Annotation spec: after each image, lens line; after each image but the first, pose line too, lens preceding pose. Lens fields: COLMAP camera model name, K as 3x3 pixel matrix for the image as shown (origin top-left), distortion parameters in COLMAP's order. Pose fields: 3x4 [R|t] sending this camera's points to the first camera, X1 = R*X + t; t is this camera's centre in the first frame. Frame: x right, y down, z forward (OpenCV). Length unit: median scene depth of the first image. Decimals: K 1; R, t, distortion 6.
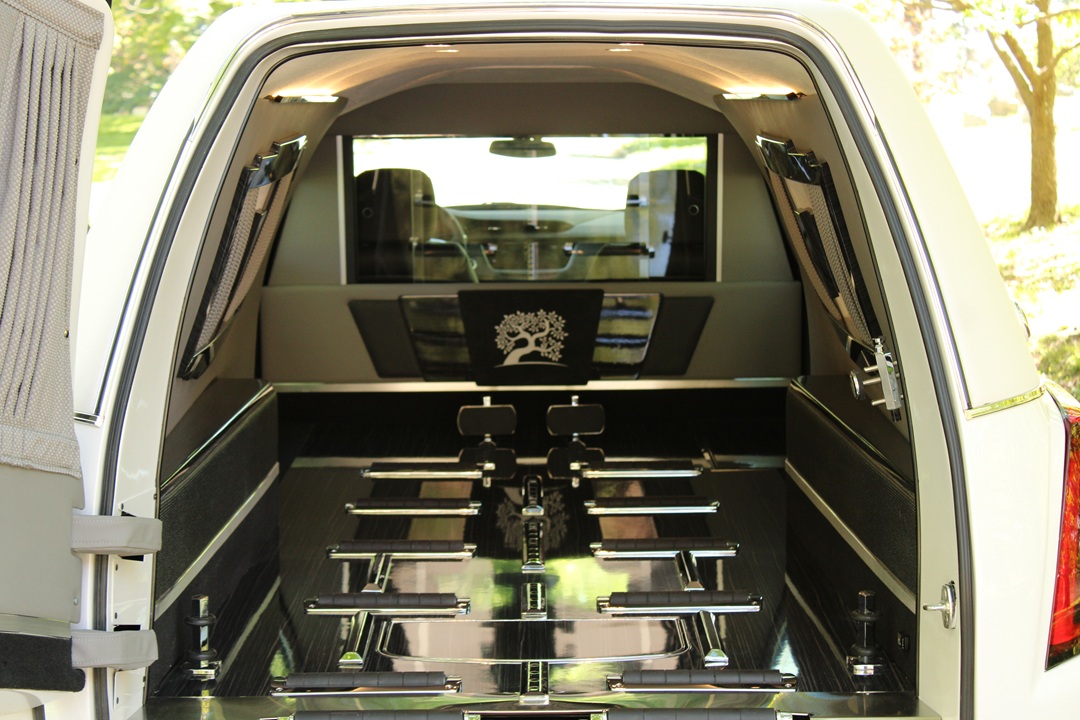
lens RADIAL K [[2322.6, 0, 541.3], [0, 2322.6, 357.7], [0, 0, 1]] dist [0.236245, 0.000000]
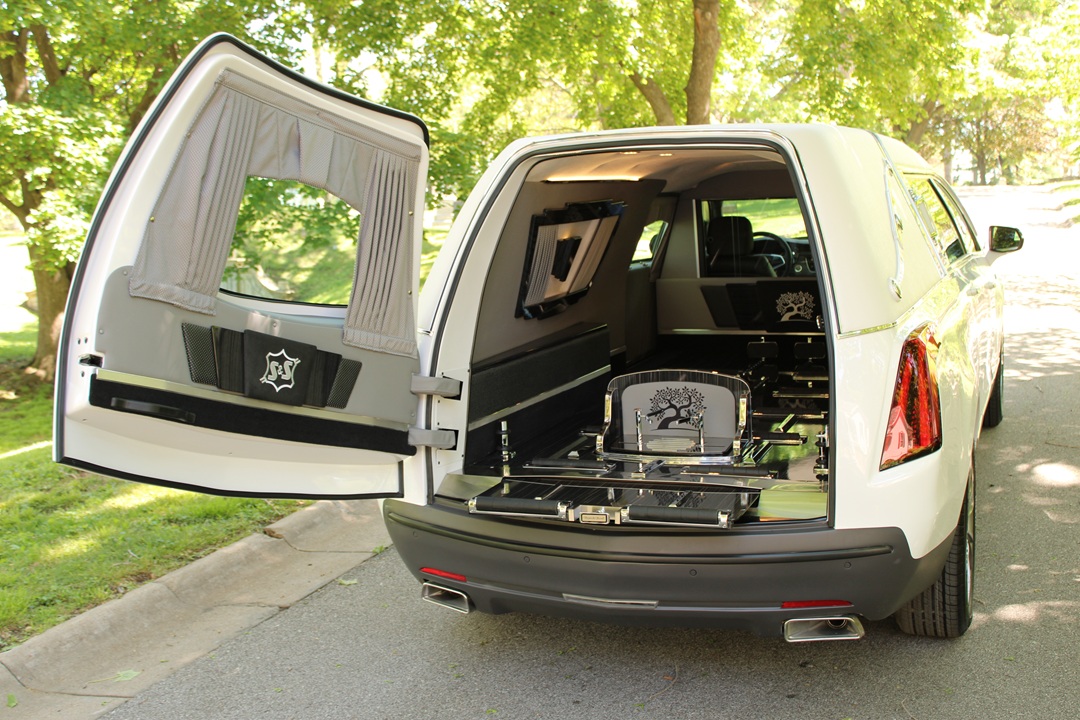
lens RADIAL K [[1334.8, 0, 538.7], [0, 1334.8, 361.7], [0, 0, 1]] dist [-0.017555, 0.000000]
pose [[0.927260, 0.022067, -0.373768, 0.203838], [-0.013693, 0.999593, 0.025045, 0.011574], [0.374169, -0.018105, 0.927184, -0.059615]]
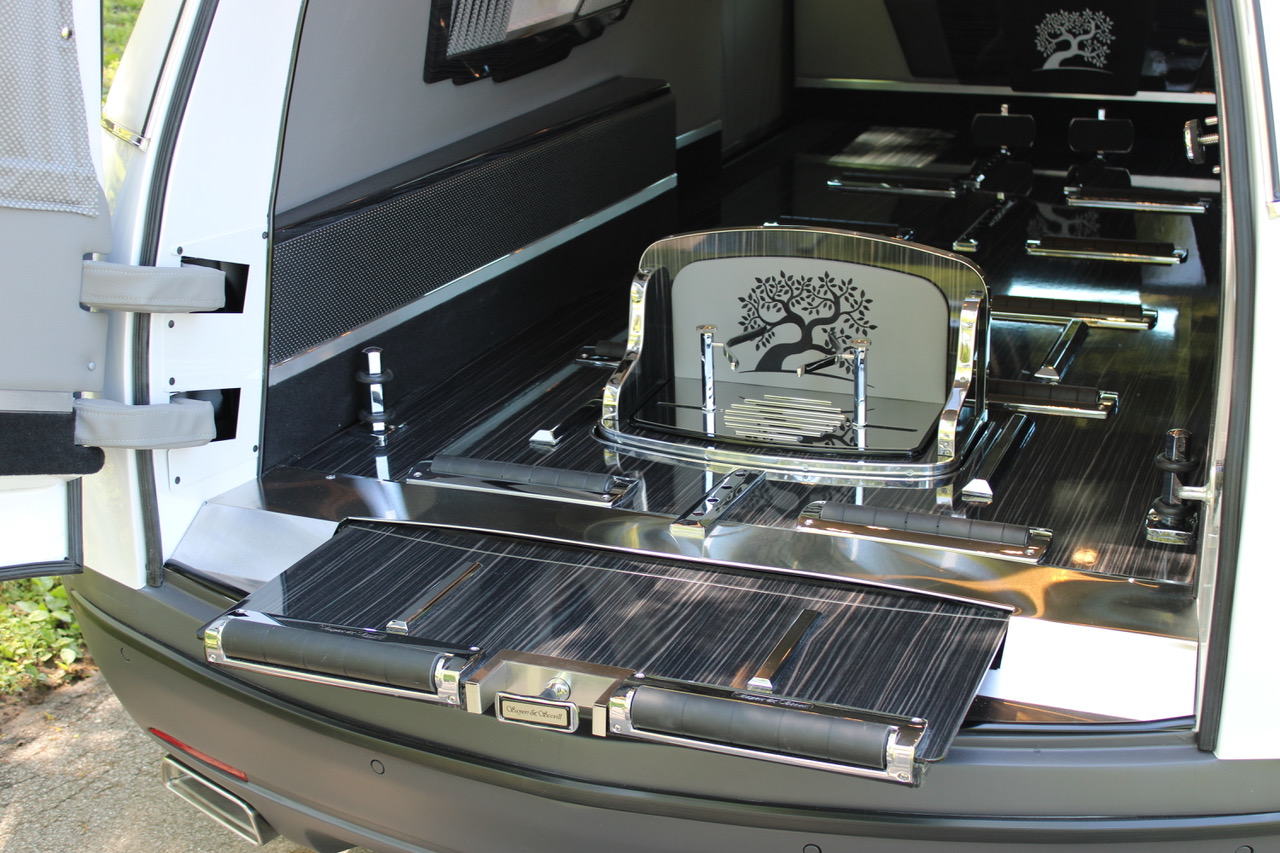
lens RADIAL K [[1804.7, 0, 641.0], [0, 1804.7, 428.5], [0, 0, 1]] dist [-0.046911, 0.000000]
pose [[0.921264, 0.114841, -0.371597, 0.118011], [-0.031504, 0.974308, 0.223003, -0.011847], [0.387660, -0.193738, 0.901213, 0.272688]]
